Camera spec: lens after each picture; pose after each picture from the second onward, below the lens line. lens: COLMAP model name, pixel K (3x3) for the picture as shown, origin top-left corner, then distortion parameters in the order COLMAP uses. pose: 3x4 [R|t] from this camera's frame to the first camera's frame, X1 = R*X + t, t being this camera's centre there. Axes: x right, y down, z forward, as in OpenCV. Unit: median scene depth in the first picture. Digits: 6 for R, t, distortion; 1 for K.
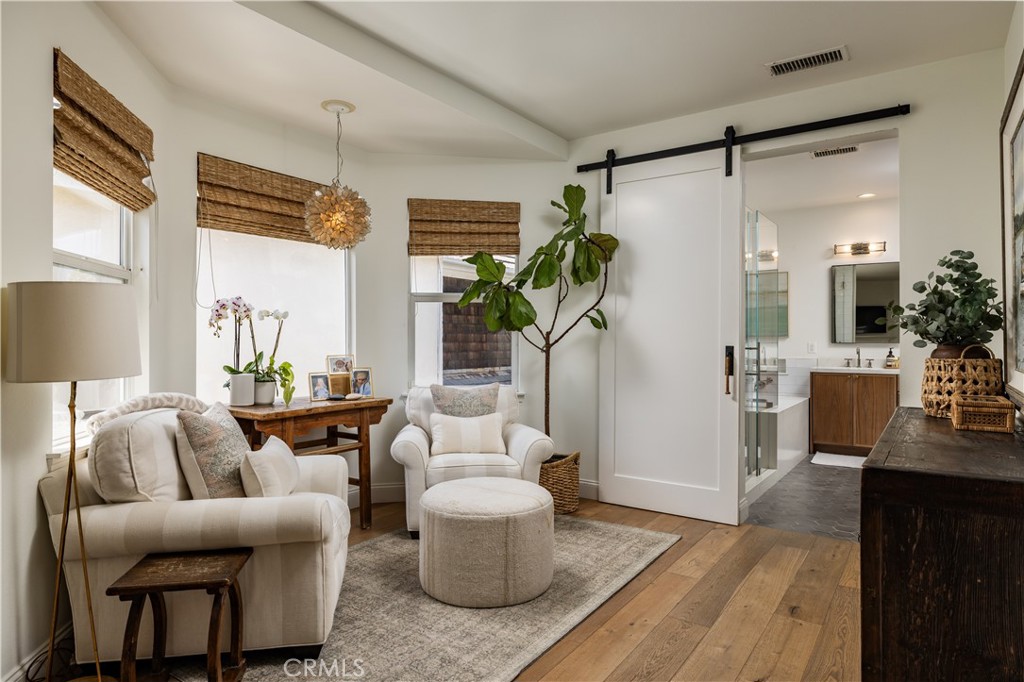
lens RADIAL K [[605.6, 0, 509.7], [0, 605.6, 338.8], [0, 0, 1]] dist [0.002642, -0.001007]
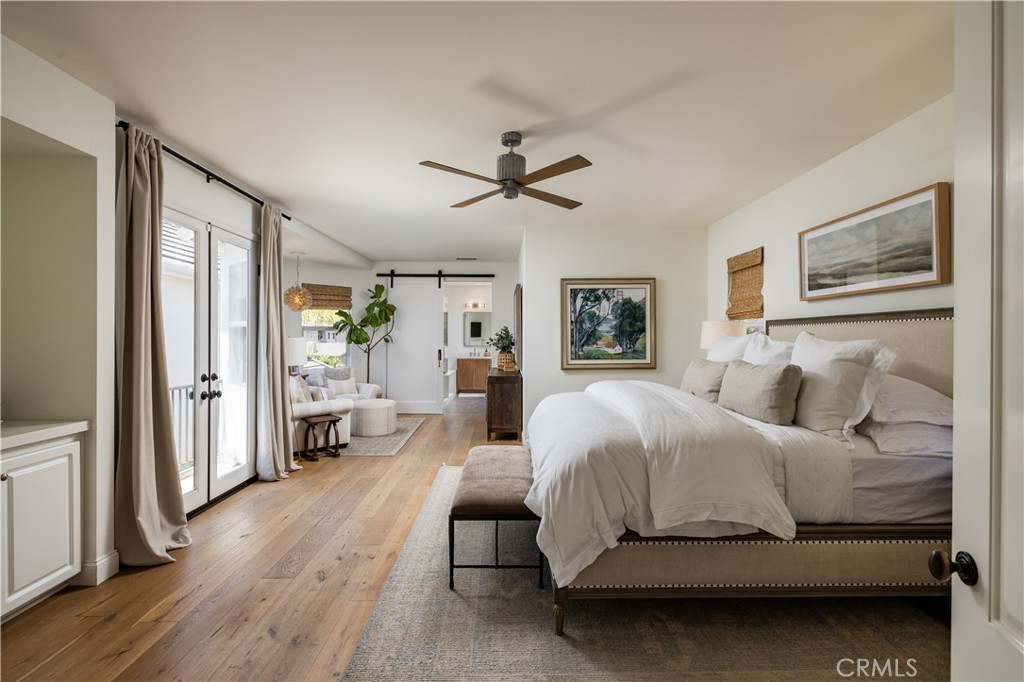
lens RADIAL K [[465.5, 0, 510.3], [0, 465.5, 338.6], [0, 0, 1]] dist [-0.021979, -0.000059]
pose [[0.810068, 0.000858, 0.586335, -0.549983], [-0.003428, 0.999989, 0.003273, -0.041013], [-0.586326, -0.004661, 0.810062, -0.804014]]
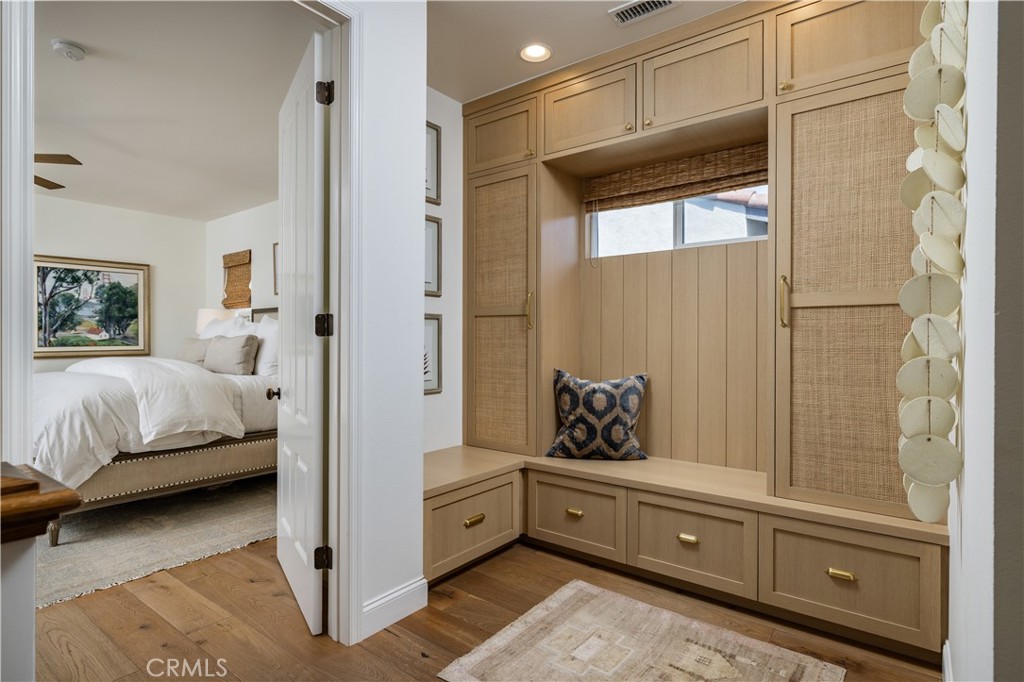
lens RADIAL K [[531.1, 0, 513.8], [0, 531.1, 339.2], [0, 0, 1]] dist [-0.002163, 0.001213]
pose [[0.048164, 0.002169, 0.998837, -1.027782], [-0.004393, 0.999988, -0.001960, 0.015178], [-0.998830, -0.004294, 0.048173, -1.186715]]
